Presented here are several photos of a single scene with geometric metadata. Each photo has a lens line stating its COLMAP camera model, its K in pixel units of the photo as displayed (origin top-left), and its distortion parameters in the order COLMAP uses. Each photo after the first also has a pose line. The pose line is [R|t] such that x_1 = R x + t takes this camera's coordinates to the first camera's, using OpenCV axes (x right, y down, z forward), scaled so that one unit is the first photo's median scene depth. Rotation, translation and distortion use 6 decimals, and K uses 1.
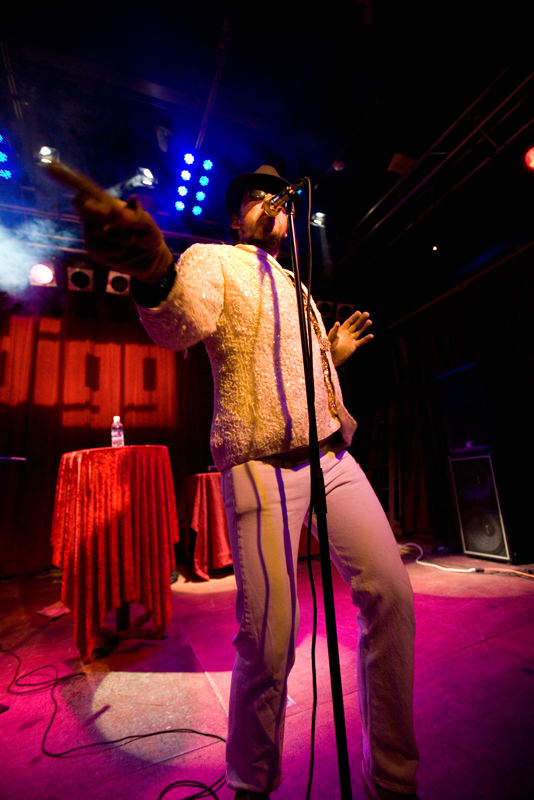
lens RADIAL K [[367.3, 0, 261.3], [0, 367.3, 397.1], [0, 0, 1]] dist [-0.025658, 0.004248]
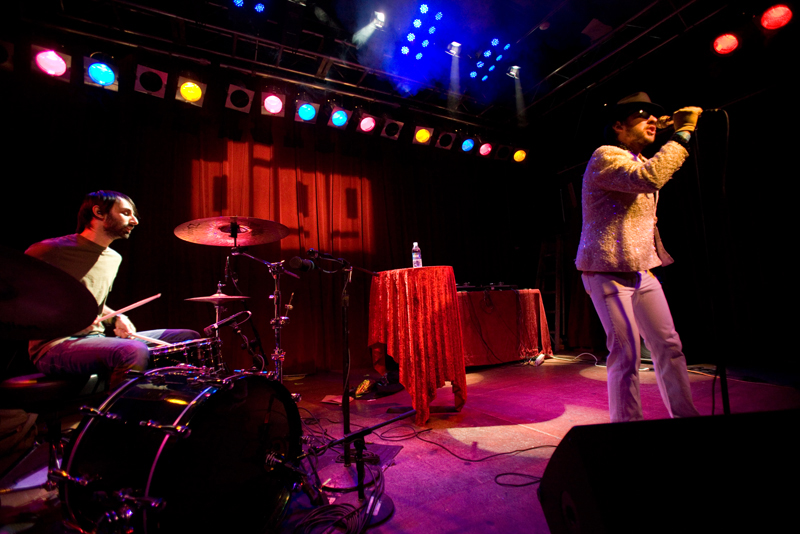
lens RADIAL K [[367.3, 0, 408.3], [0, 367.3, 260.2], [0, 0, 1]] dist [-0.025658, 0.004248]
pose [[0.993683, 0.034906, 0.106653, -0.311397], [-0.044746, 0.994816, 0.091314, -0.003331], [-0.102913, -0.095509, 0.990094, -0.135730]]
